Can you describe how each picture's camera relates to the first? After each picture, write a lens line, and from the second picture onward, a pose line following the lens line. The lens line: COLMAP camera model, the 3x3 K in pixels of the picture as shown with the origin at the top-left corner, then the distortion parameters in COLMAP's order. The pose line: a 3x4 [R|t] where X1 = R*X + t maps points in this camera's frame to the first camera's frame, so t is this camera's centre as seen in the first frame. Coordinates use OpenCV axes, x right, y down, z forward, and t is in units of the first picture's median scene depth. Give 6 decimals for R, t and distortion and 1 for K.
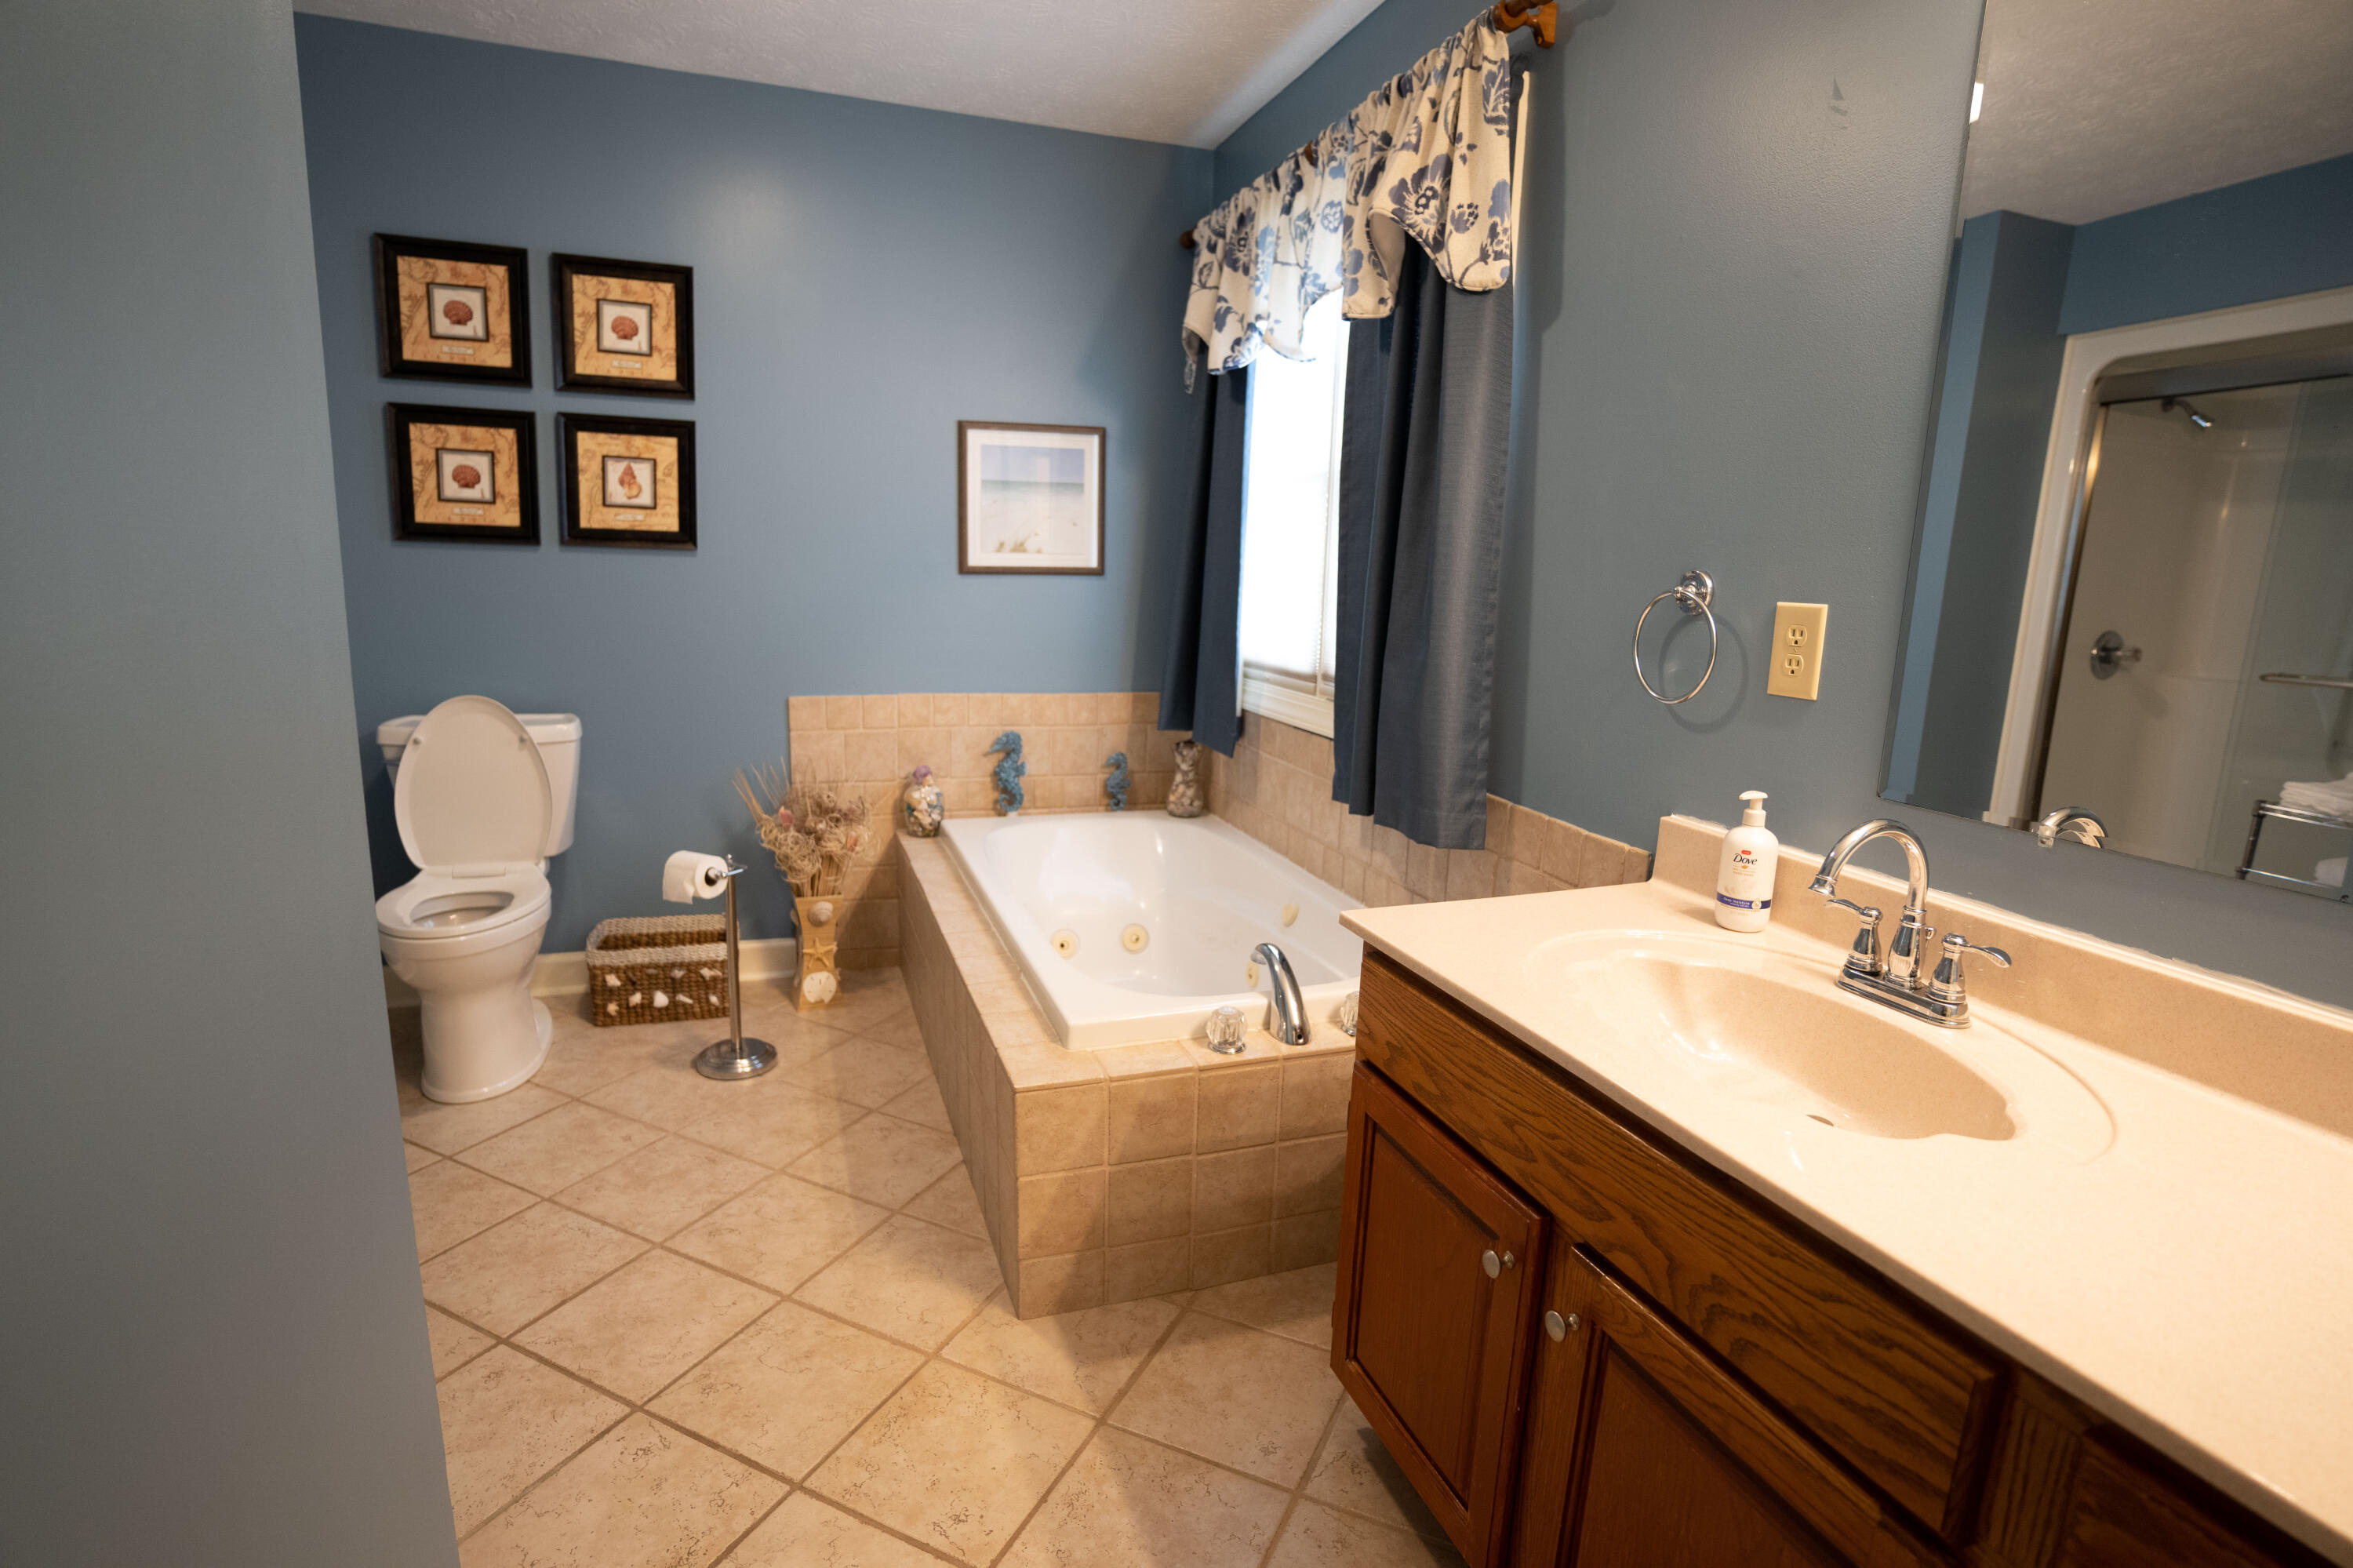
lens RADIAL K [[1142.4, 0, 1173.3], [0, 1142.4, 778.6], [0, 0, 1]] dist [-0.046772, 0.004486]
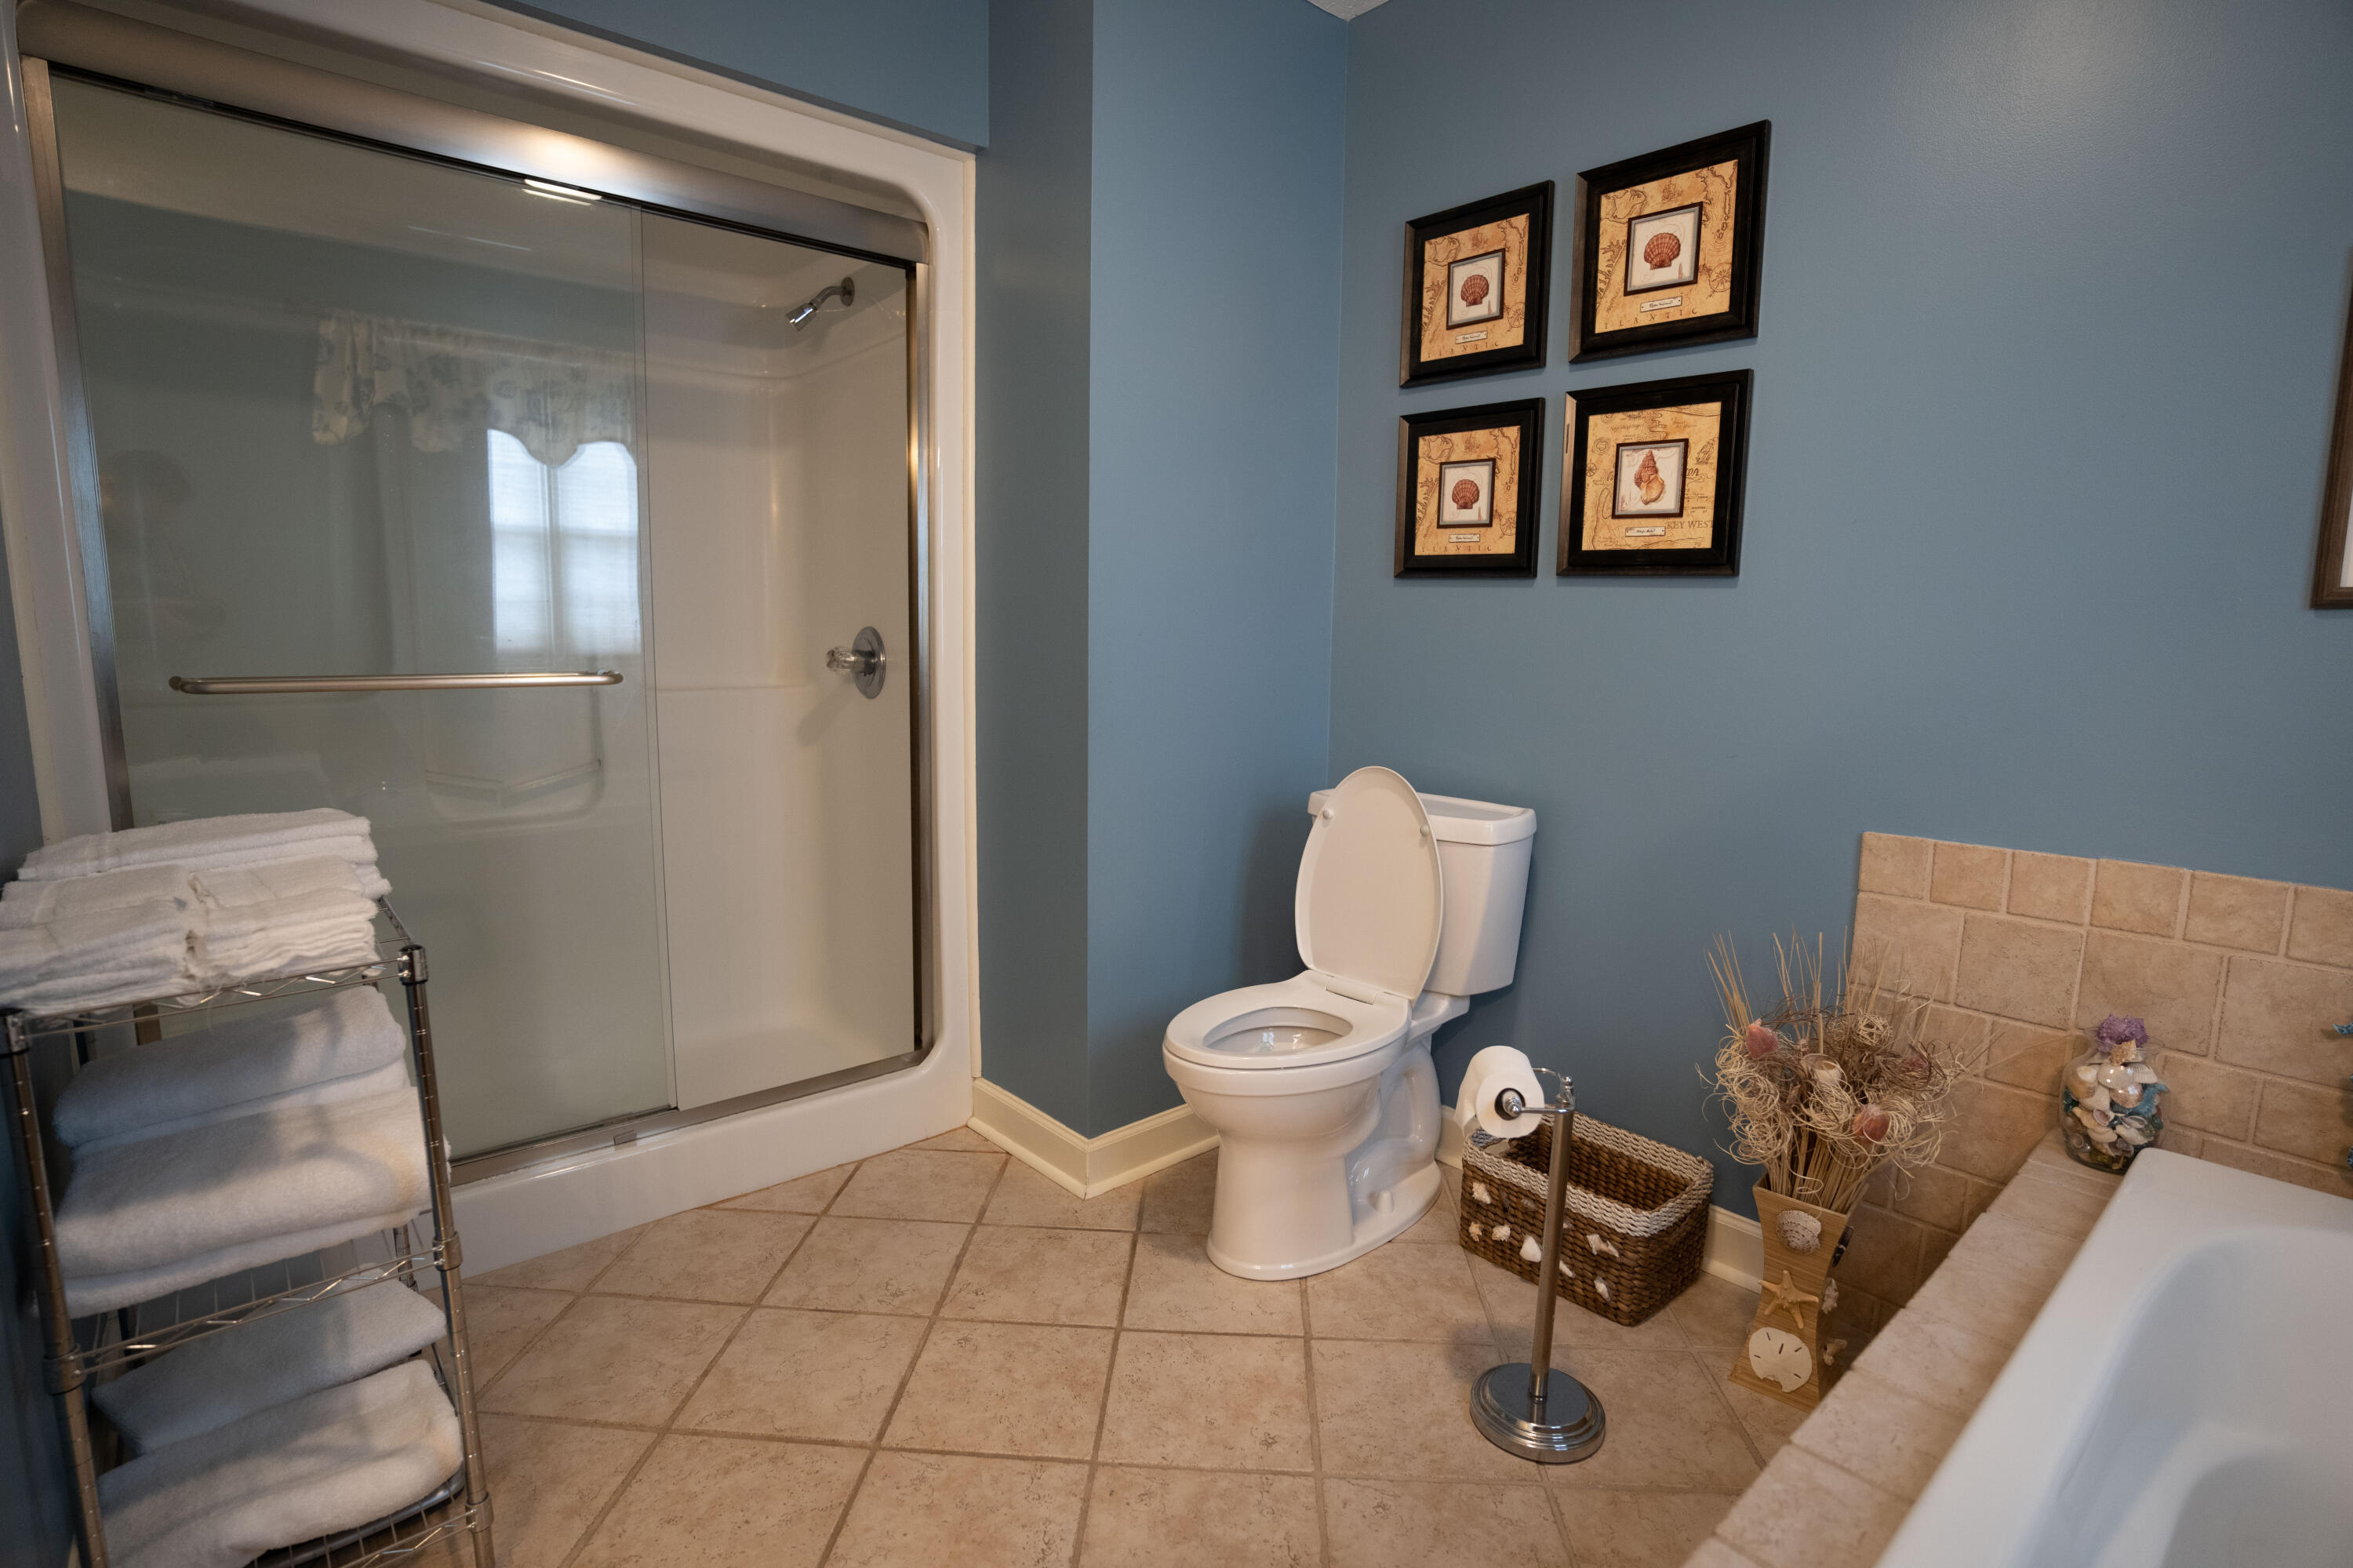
lens RADIAL K [[1142.4, 0, 1174.1], [0, 1142.4, 770.4], [0, 0, 1]] dist [-0.046772, 0.004486]
pose [[0.357822, 0.095023, -0.928942, 0.058488], [-0.174691, 0.984058, 0.033371, -0.066314], [0.917304, 0.150337, 0.368717, 0.525439]]
